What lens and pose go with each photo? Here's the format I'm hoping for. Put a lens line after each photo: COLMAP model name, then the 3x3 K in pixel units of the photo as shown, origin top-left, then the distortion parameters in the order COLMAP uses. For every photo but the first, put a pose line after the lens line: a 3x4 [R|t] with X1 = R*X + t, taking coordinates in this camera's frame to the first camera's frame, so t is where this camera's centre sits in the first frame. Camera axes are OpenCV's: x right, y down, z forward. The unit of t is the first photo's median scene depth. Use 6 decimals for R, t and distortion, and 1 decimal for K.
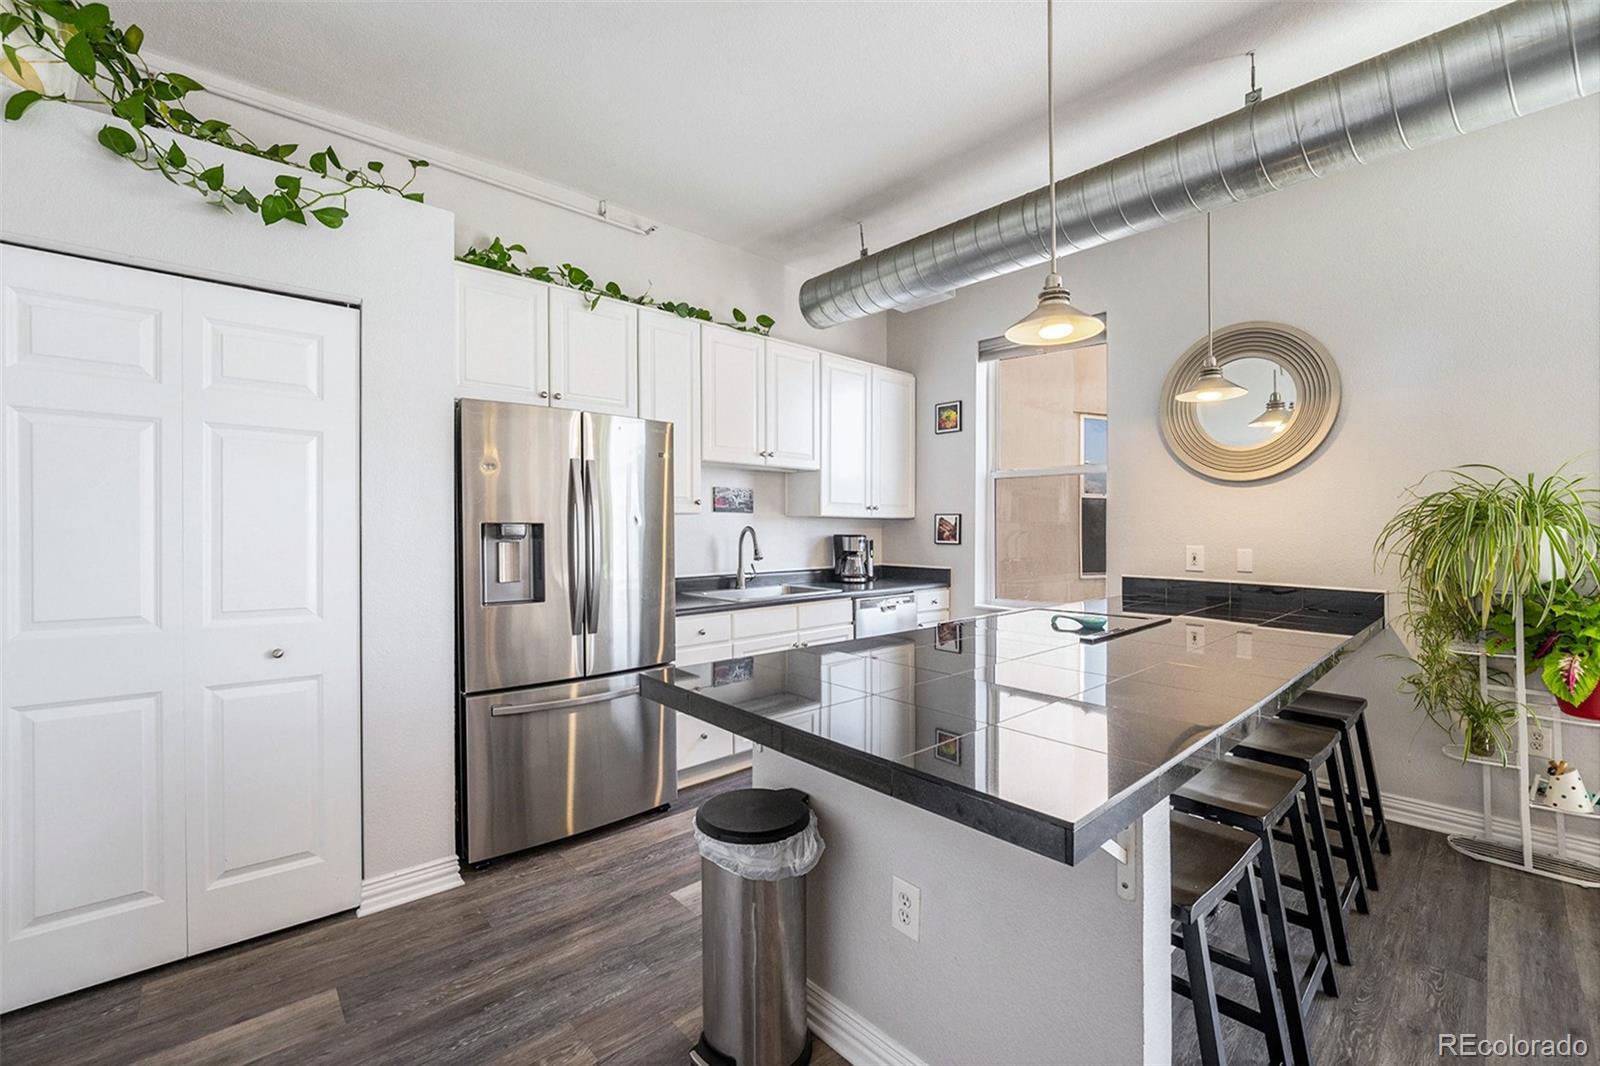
lens RADIAL K [[652.4, 0, 820.9], [0, 652.4, 538.2], [0, 0, 1]] dist [-0.017005, -0.000267]
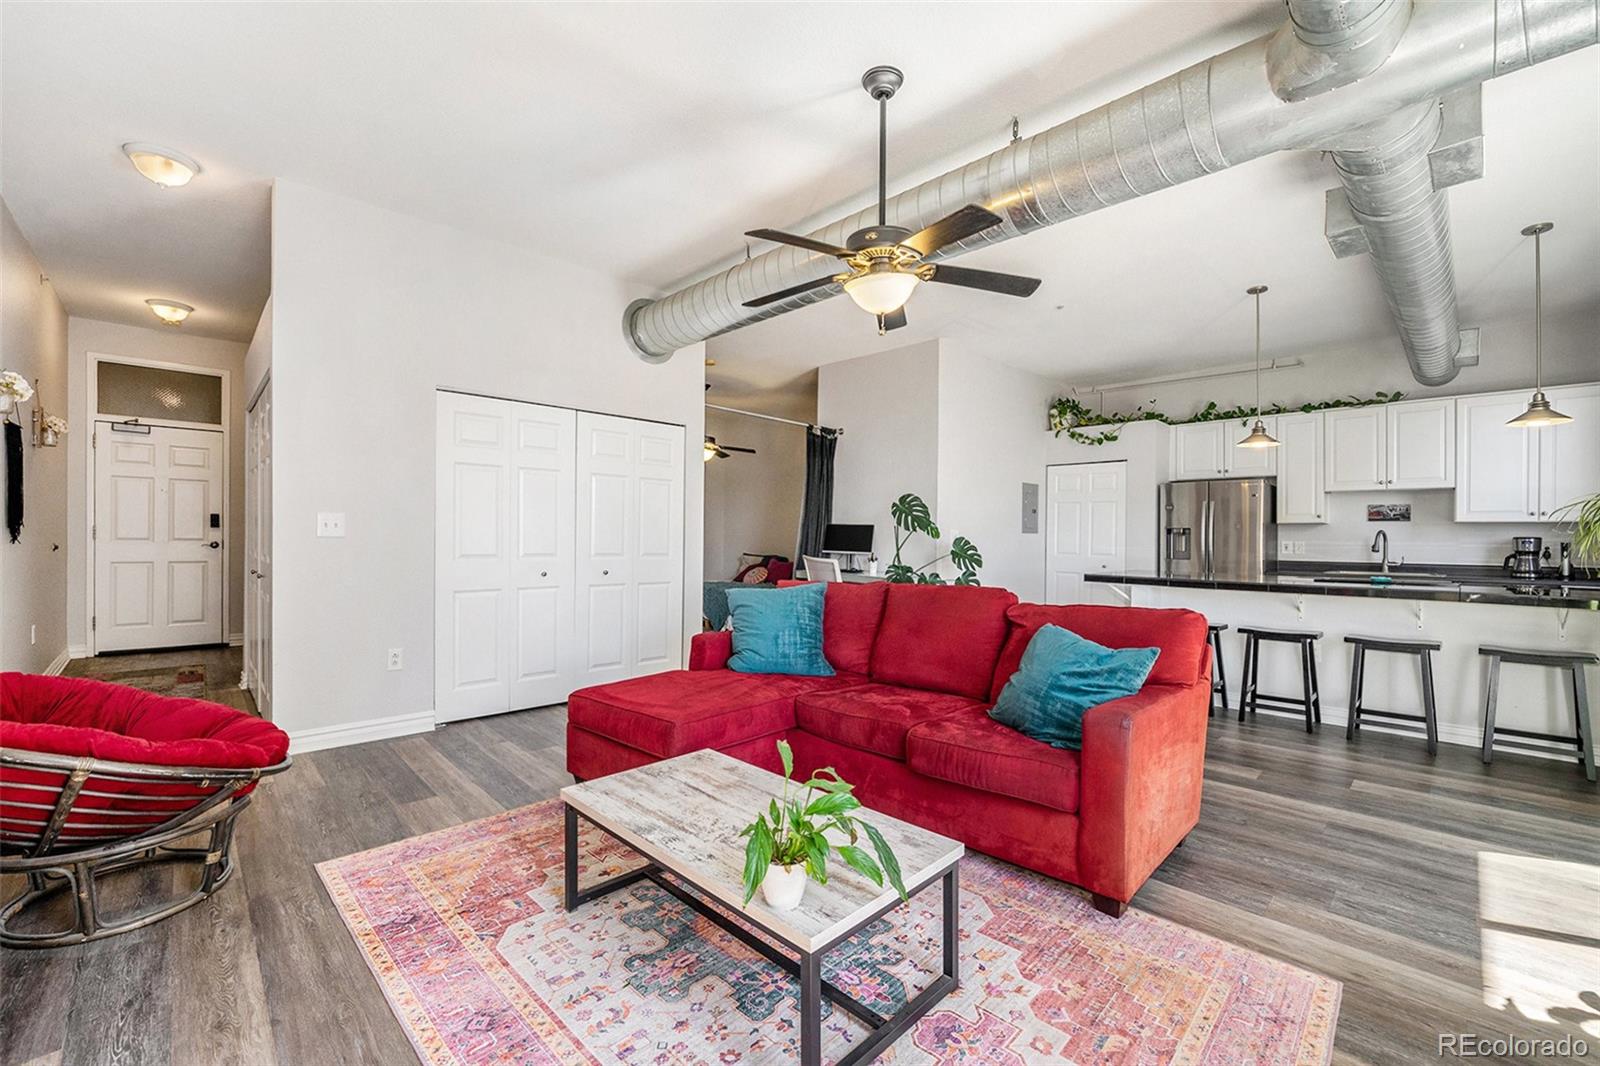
lens RADIAL K [[669.0, 0, 765.9], [0, 669.0, 536.0], [0, 0, 1]] dist [-0.033953, 0.006219]
pose [[-0.014960, -0.007416, -0.999861, 1.348097], [-0.033359, 0.999420, -0.006914, 0.050468], [0.999331, 0.033251, -0.015199, -0.374084]]
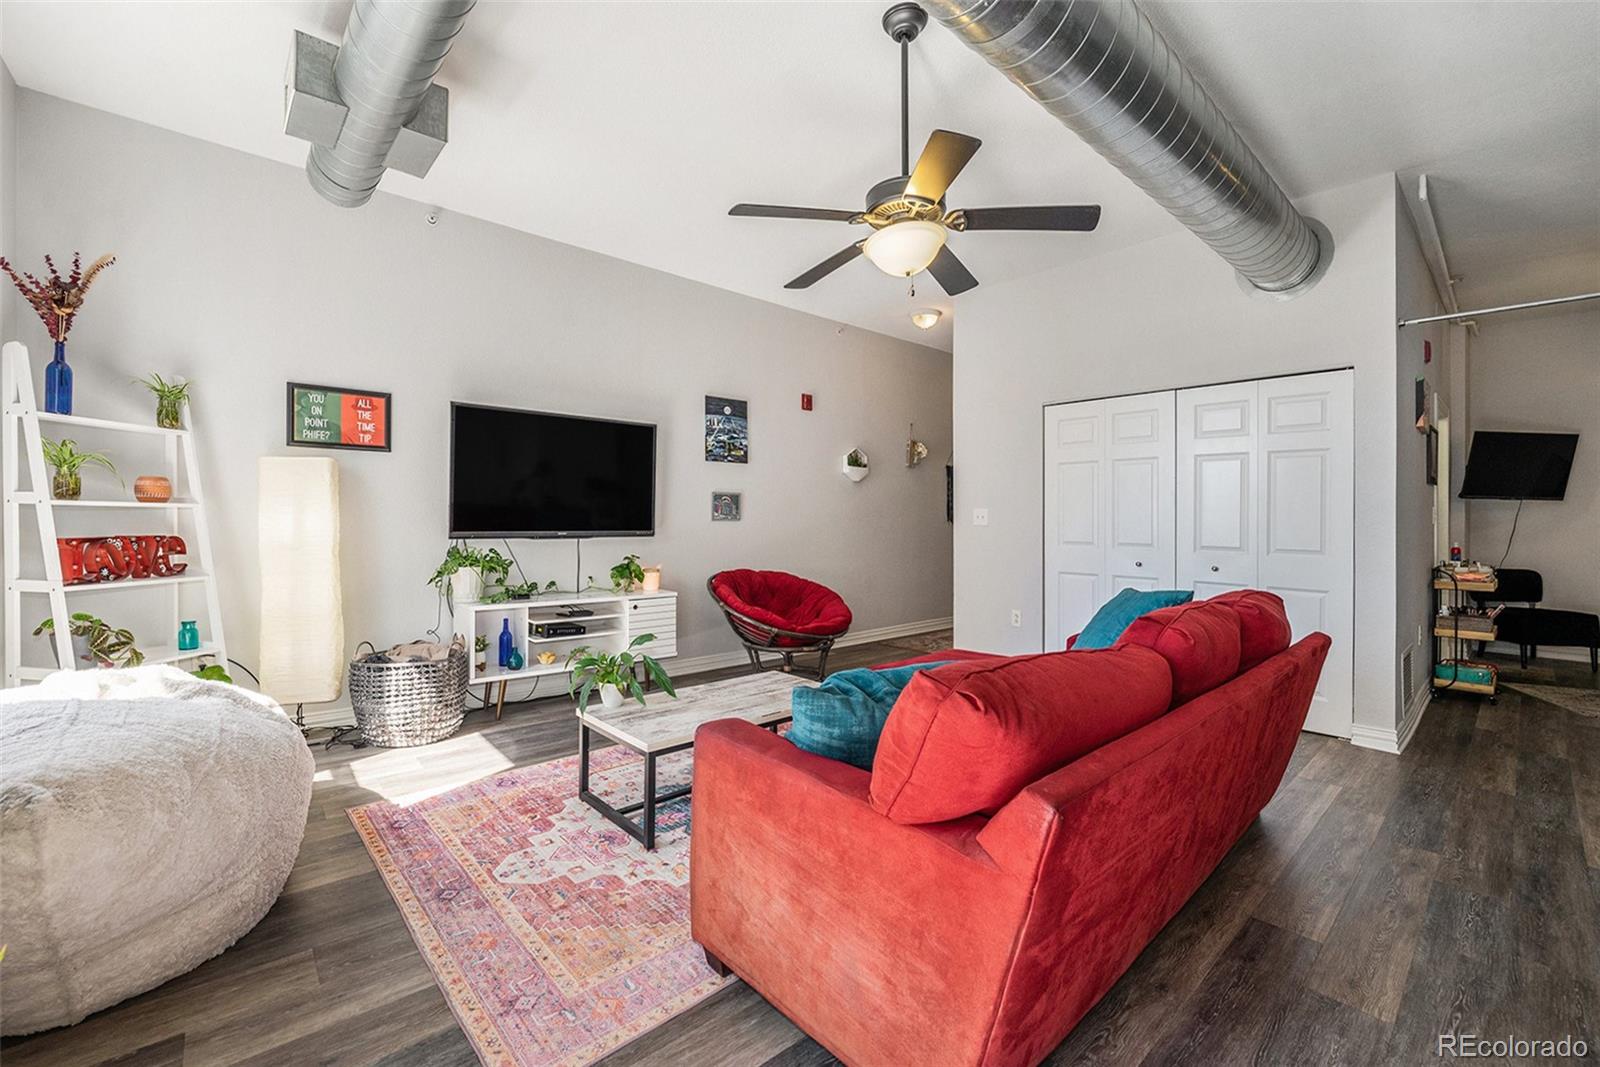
lens RADIAL K [[653.8, 0, 836.6], [0, 653.8, 520.4], [0, 0, 1]] dist [-0.016029, -0.000550]
pose [[-0.999822, -0.018611, 0.003129, 0.752868], [-0.018529, 0.999526, 0.024566, 0.028739], [-0.003584, 0.024504, -0.999693, 0.322302]]
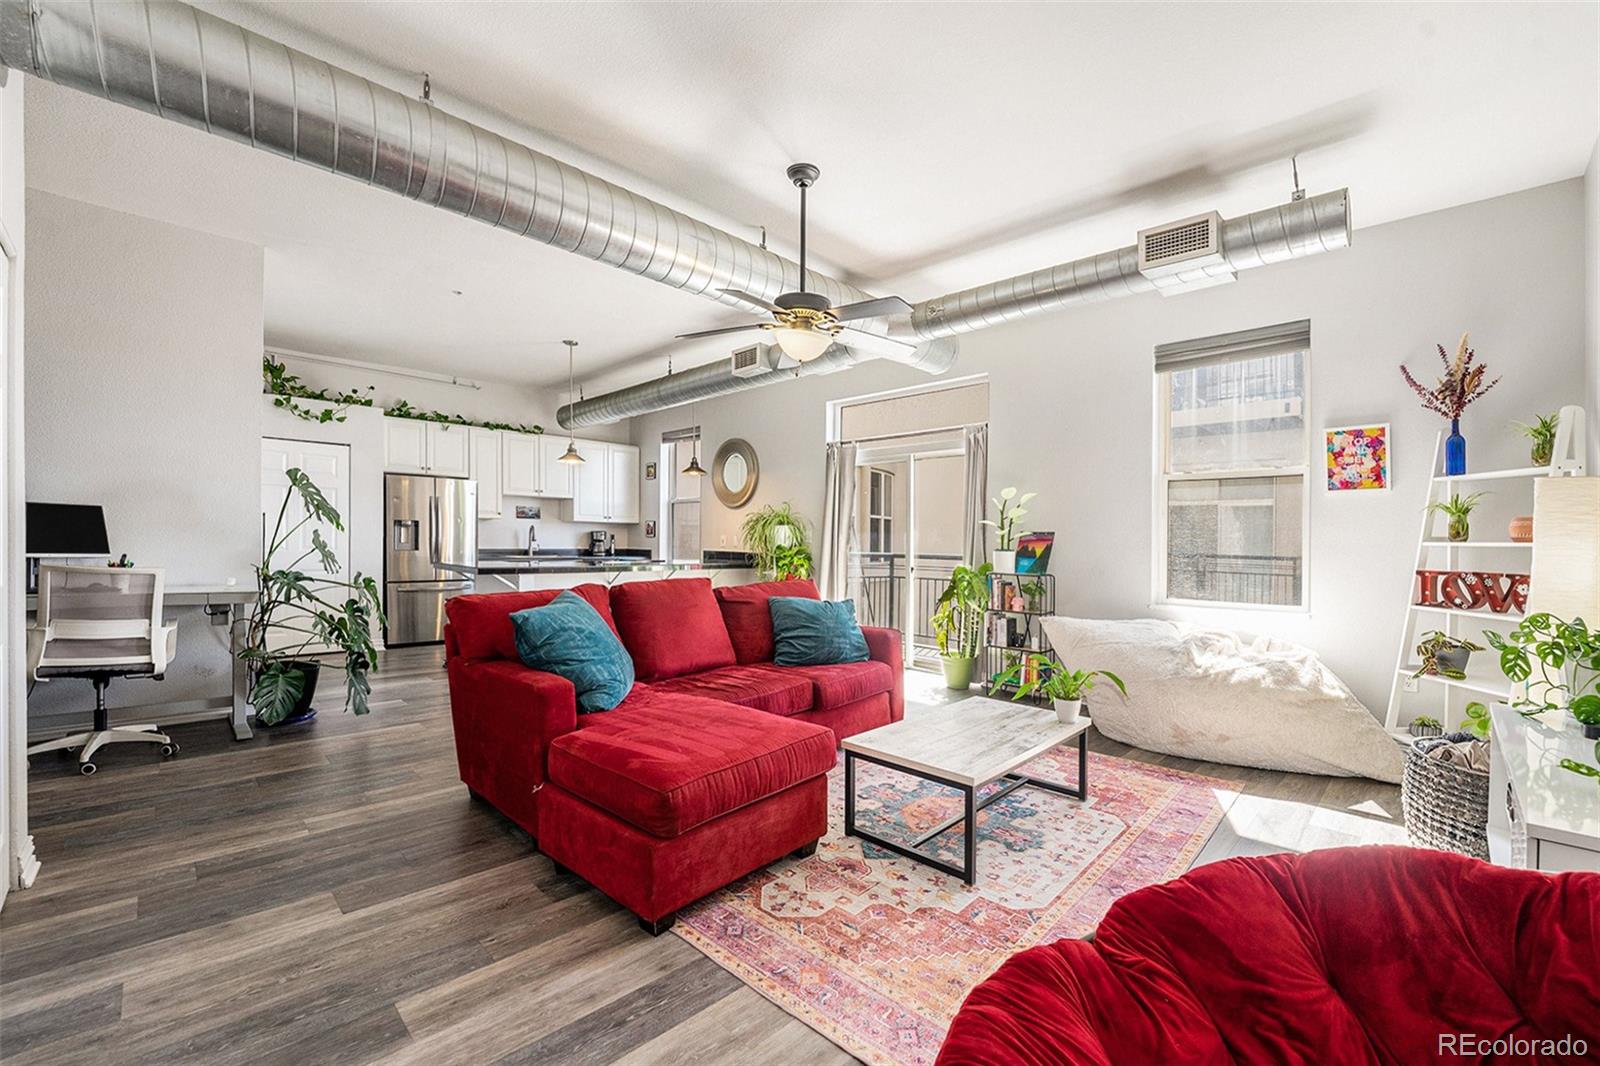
lens RADIAL K [[656.4, 0, 821.3], [0, 656.4, 554.4], [0, 0, 1]] dist [-0.017969, -0.008462]
pose [[0.998707, 0.008316, 0.050152, 0.673862], [-0.008426, 0.999963, 0.001984, 0.059519], [-0.050134, -0.002404, 0.998740, -1.078623]]
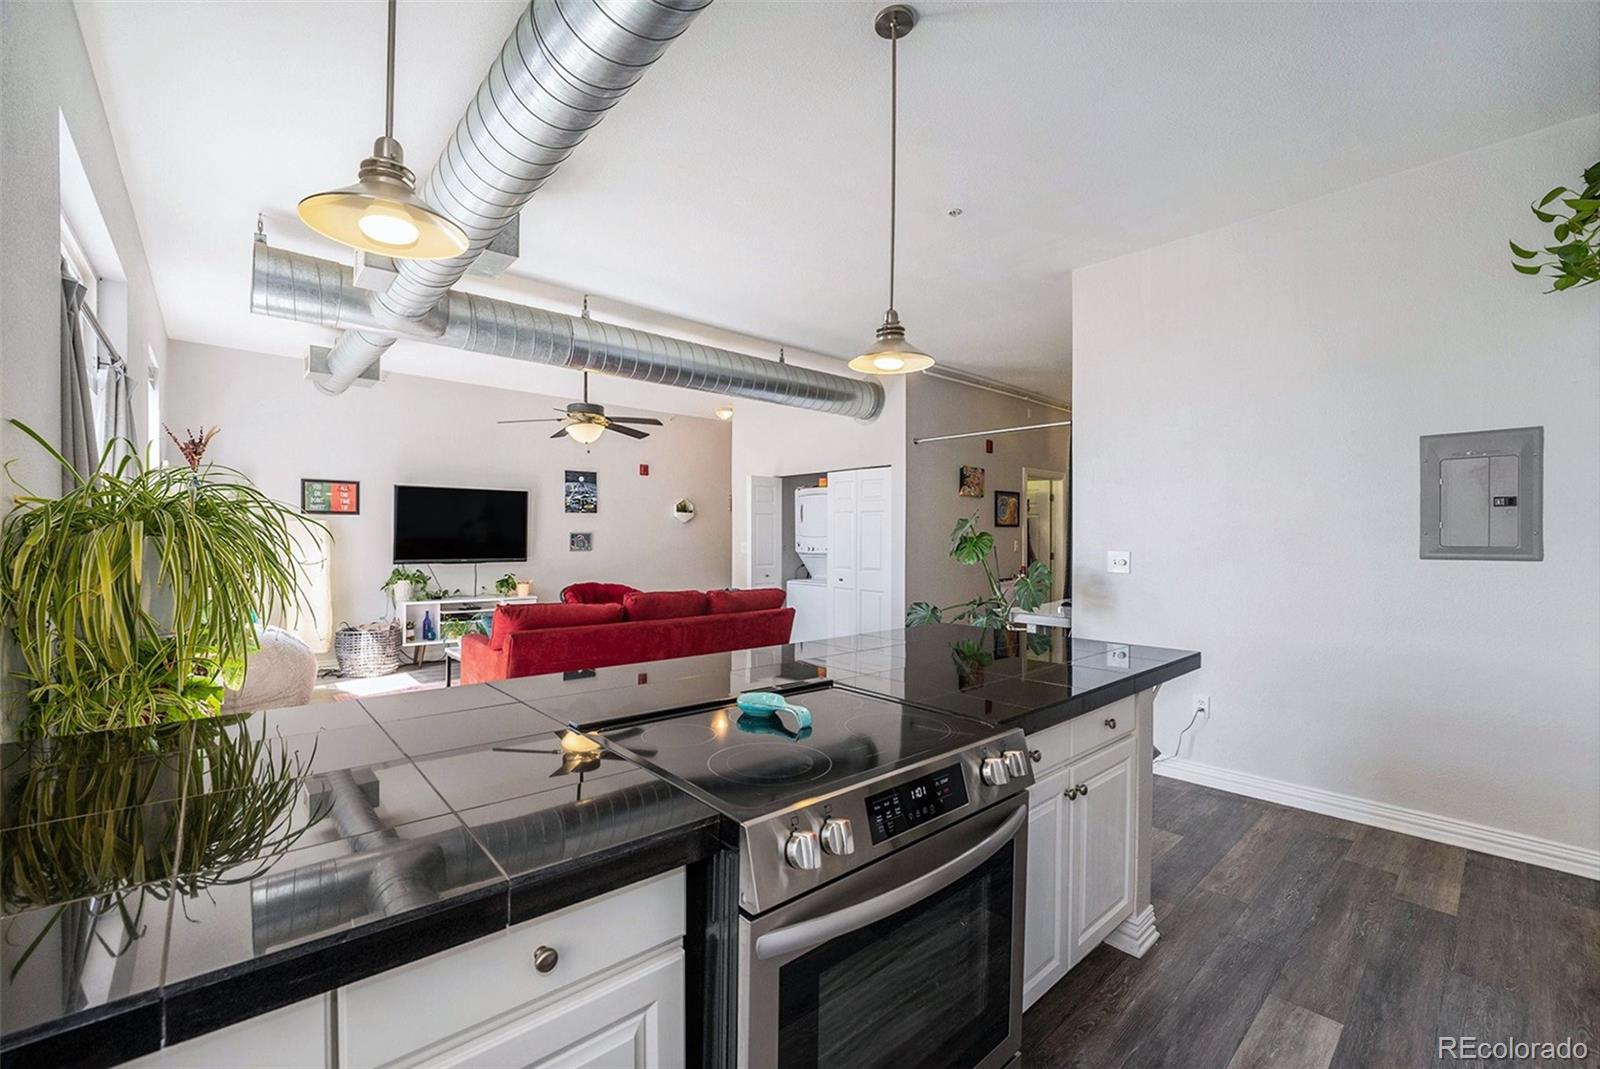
lens RADIAL K [[652.4, 0, 820.9], [0, 652.4, 539.7], [0, 0, 1]] dist [-0.017005, -0.000267]
pose [[-0.999790, -0.012897, 0.015903, 0.212530], [-0.012558, 0.999696, 0.021212, -0.020614], [-0.016171, 0.021007, -0.999649, 0.995164]]
